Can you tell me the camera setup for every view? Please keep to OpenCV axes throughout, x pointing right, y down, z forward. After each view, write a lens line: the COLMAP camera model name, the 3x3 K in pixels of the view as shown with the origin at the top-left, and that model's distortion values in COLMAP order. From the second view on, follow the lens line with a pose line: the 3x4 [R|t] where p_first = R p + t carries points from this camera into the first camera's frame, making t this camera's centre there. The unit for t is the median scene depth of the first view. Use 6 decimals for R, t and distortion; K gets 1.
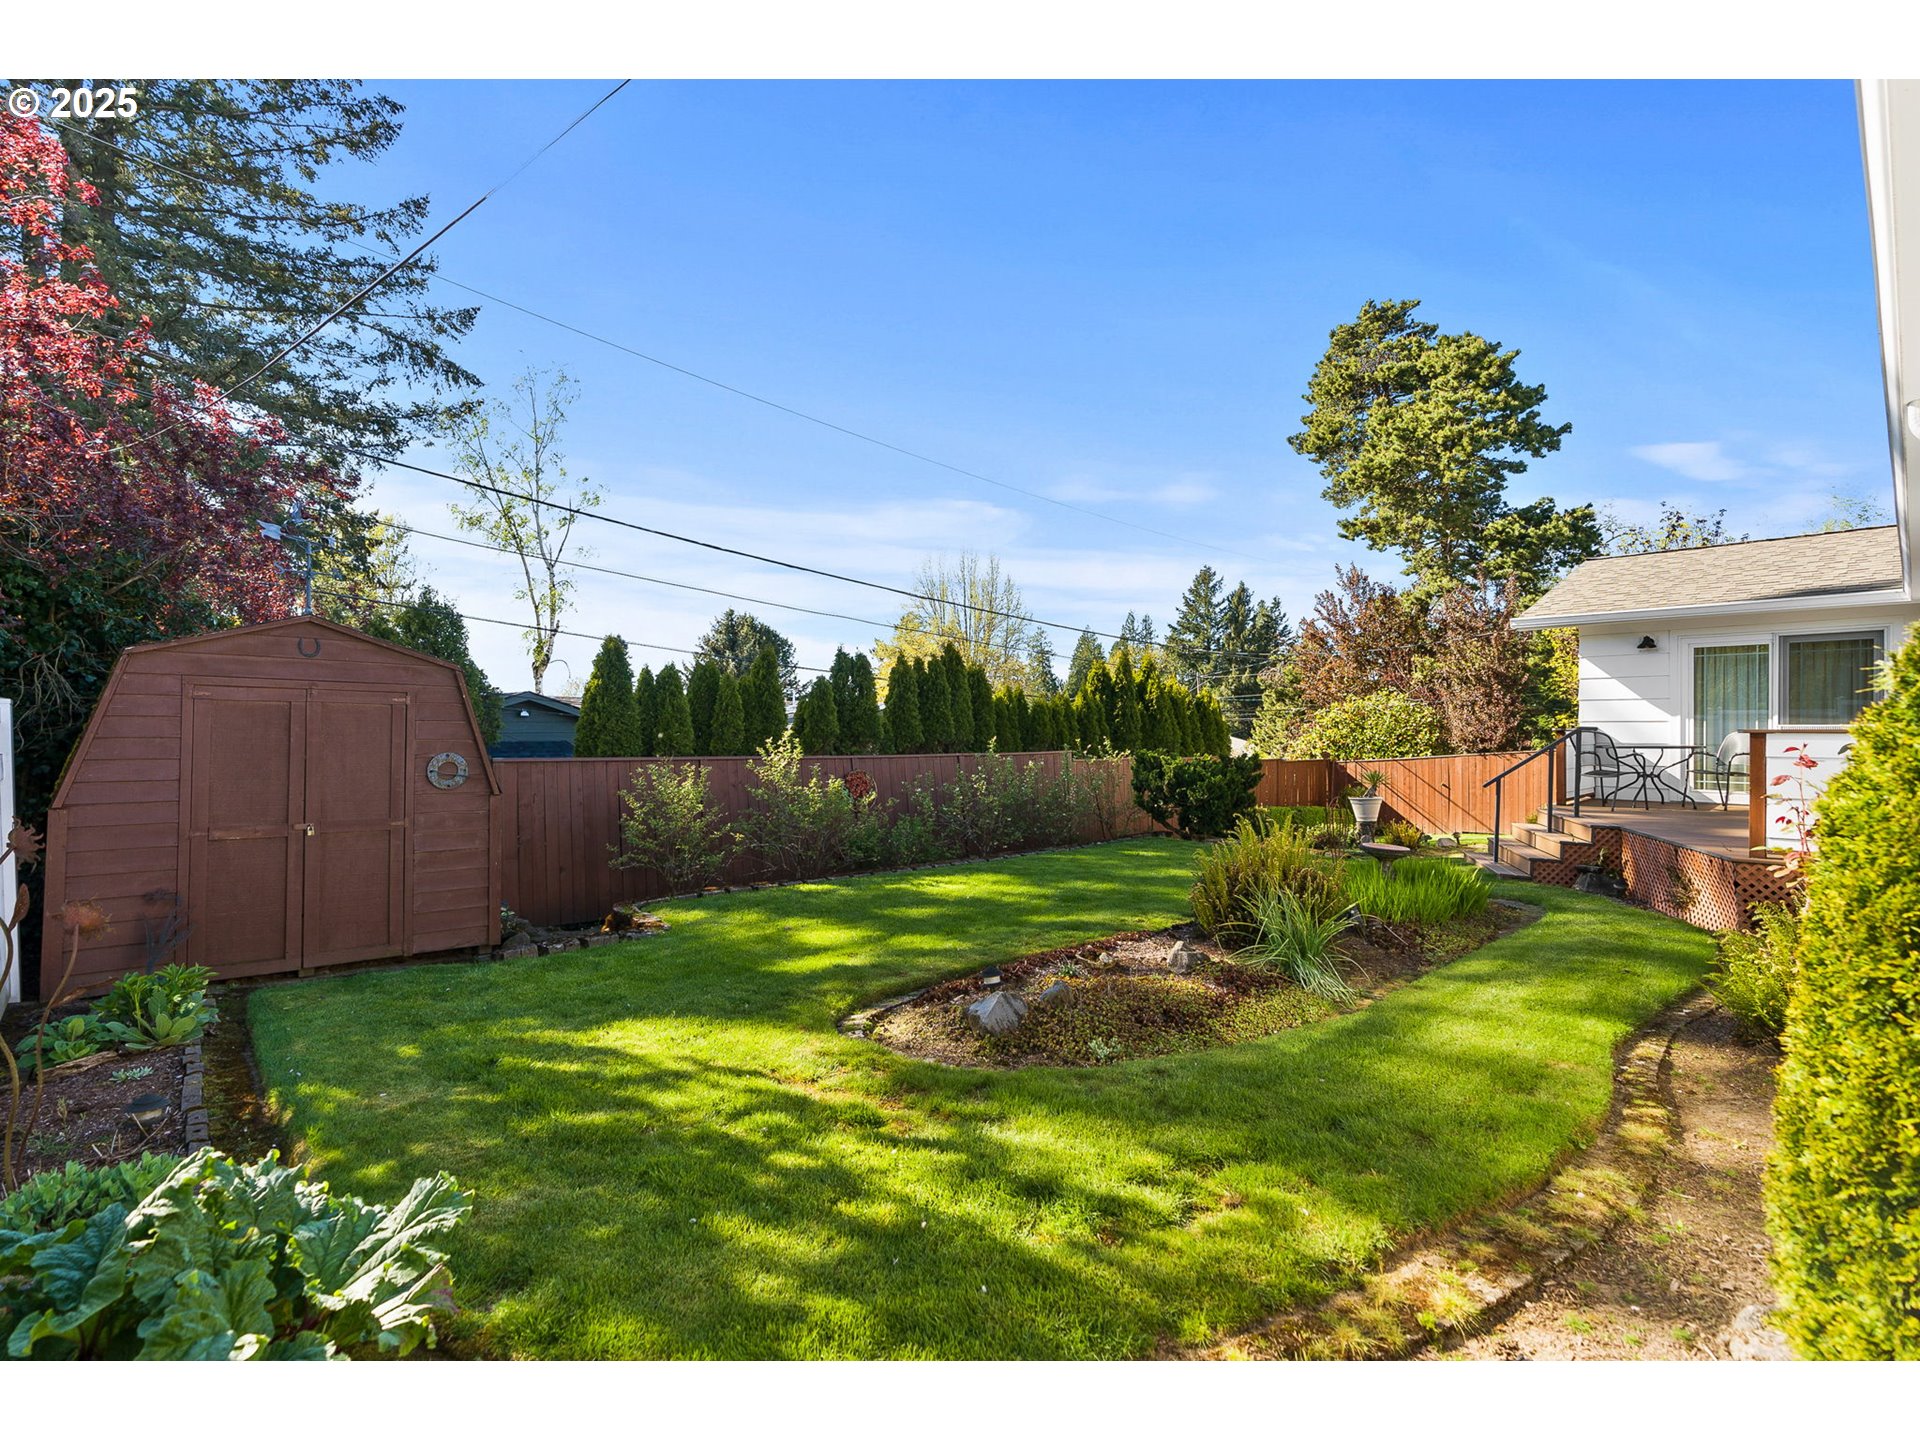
lens RADIAL K [[890.5, 0, 965.6], [0, 890.5, 739.2], [0, 0, 1]] dist [-0.000958, 0.000564]
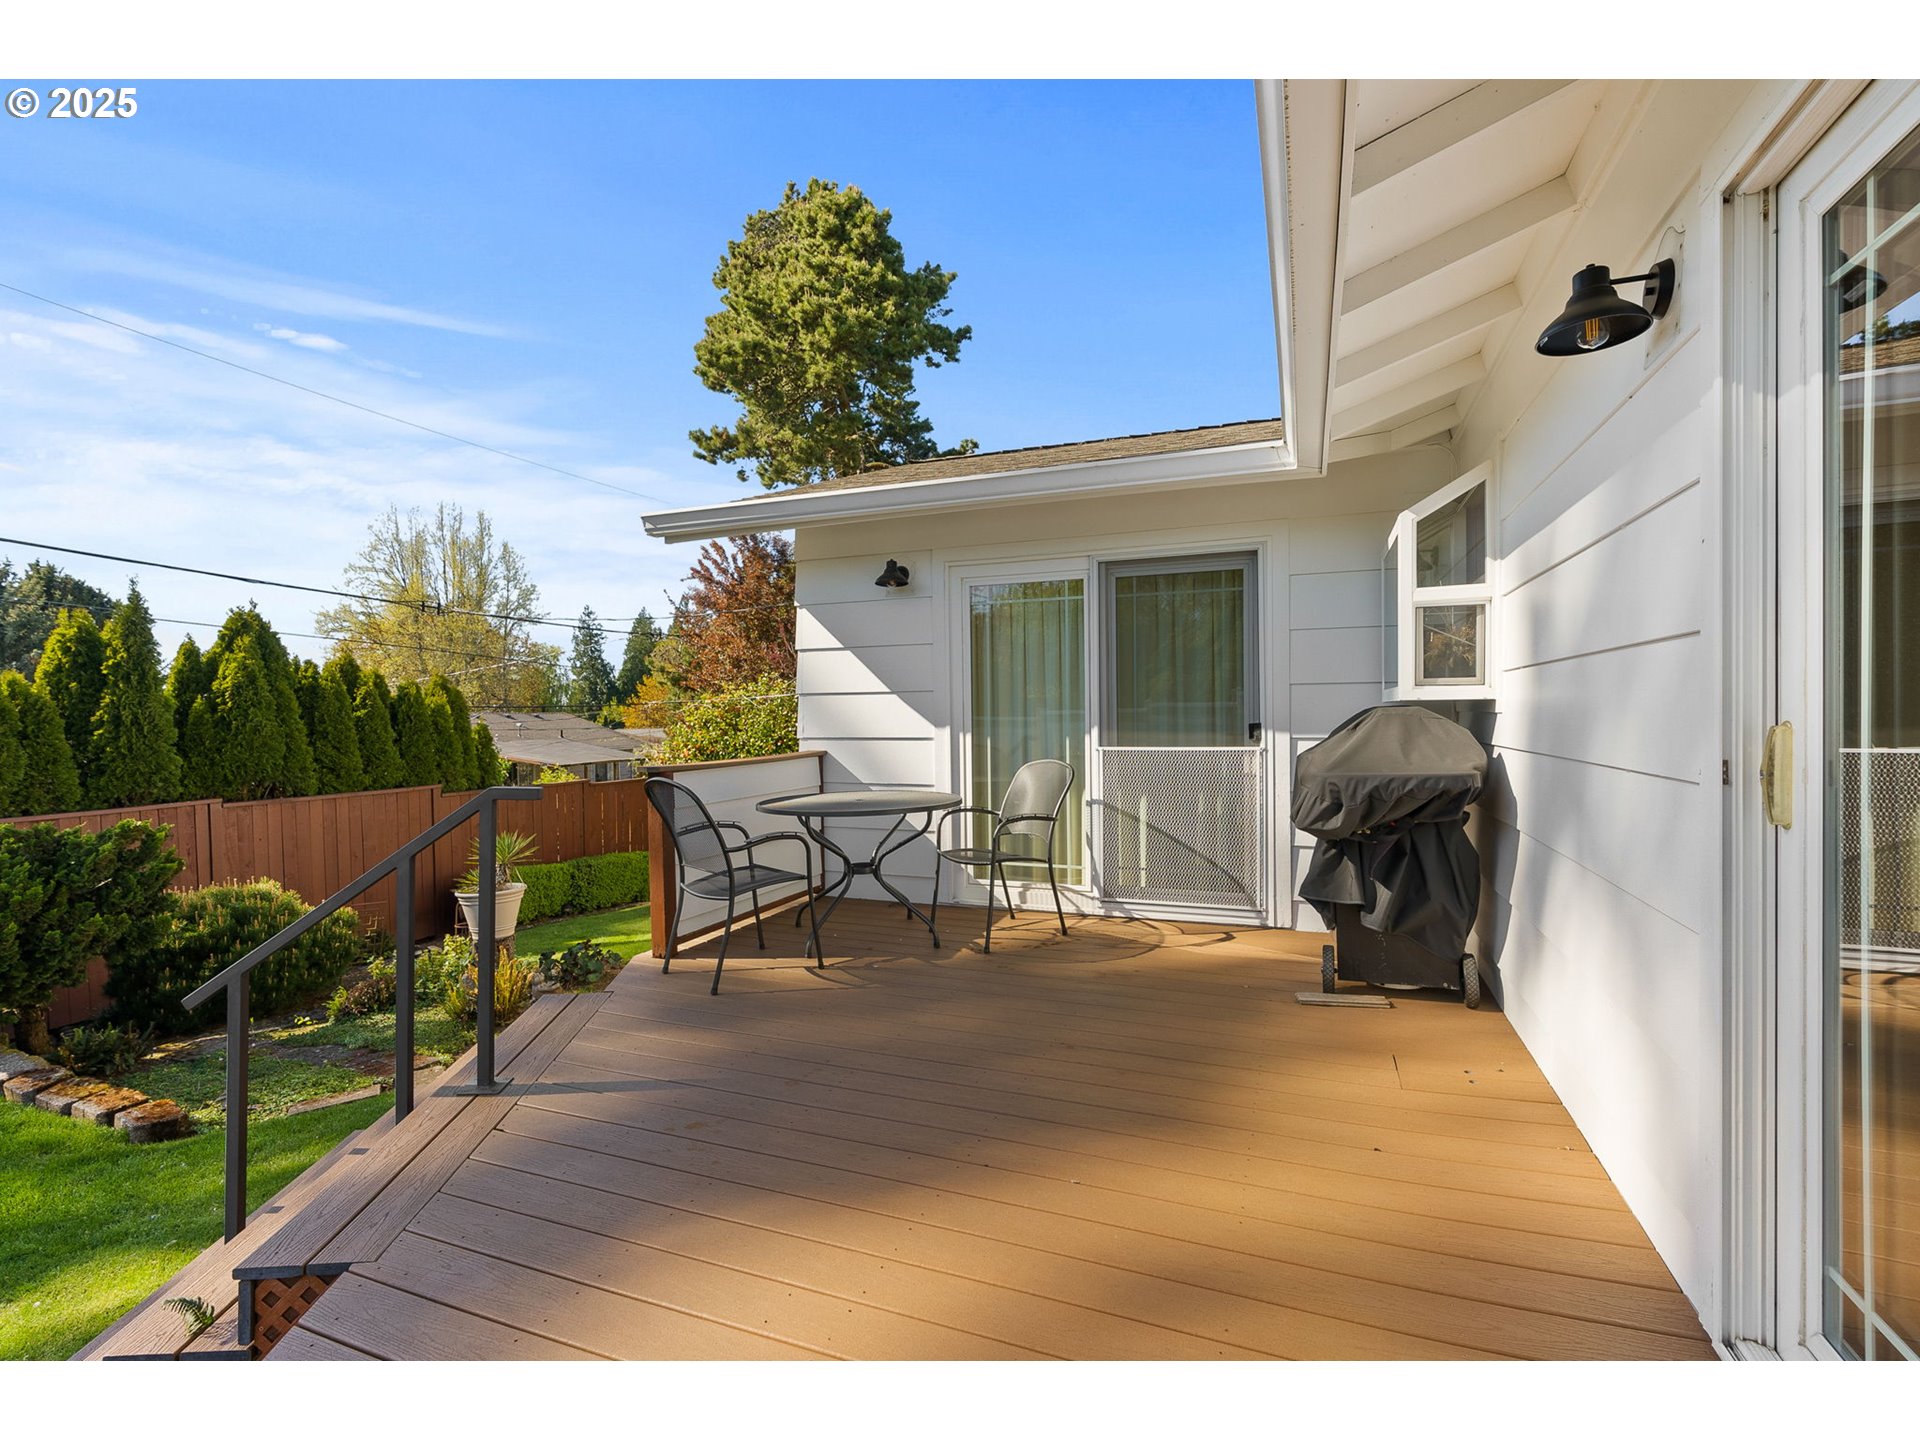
lens RADIAL K [[868.5, 0, 964.7], [0, 868.5, 734.9], [0, 0, 1]] dist [-0.000638, 0.000263]
pose [[0.902215, -0.024273, 0.430604, 0.352872], [0.019225, 0.999686, 0.016072, -0.017242], [-0.430859, -0.006222, 0.902398, 0.332015]]
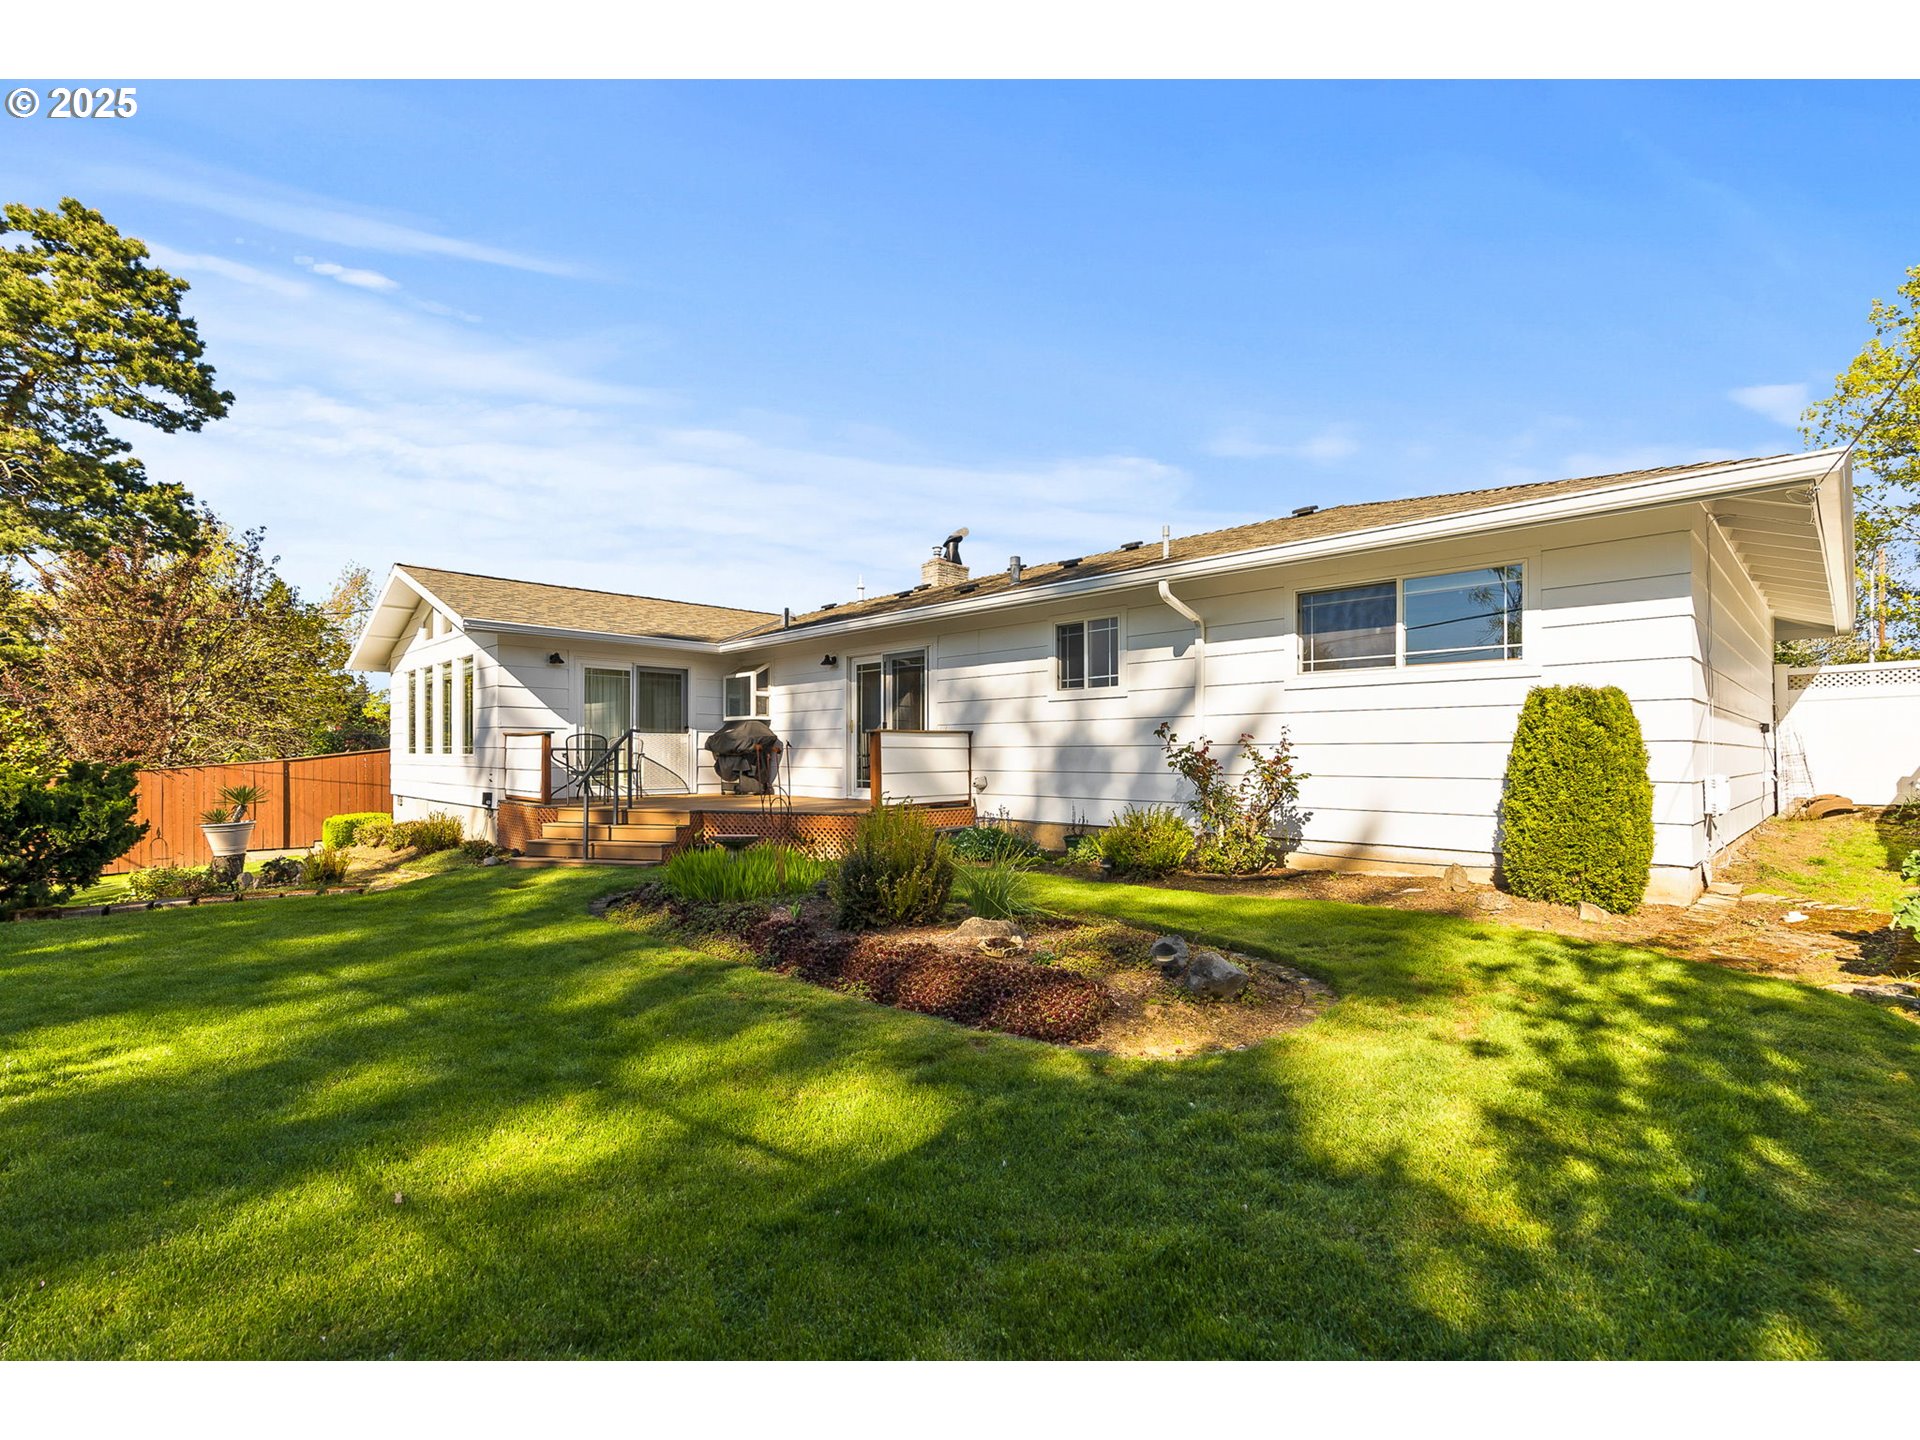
lens RADIAL K [[868.5, 0, 964.7], [0, 868.5, 734.9], [0, 0, 1]] dist [-0.000638, 0.000263]
pose [[-0.022807, 0.017201, 0.999592, -0.208523], [0.012792, 0.999775, -0.016913, 0.008155], [-0.999658, 0.012401, -0.023022, 0.298063]]
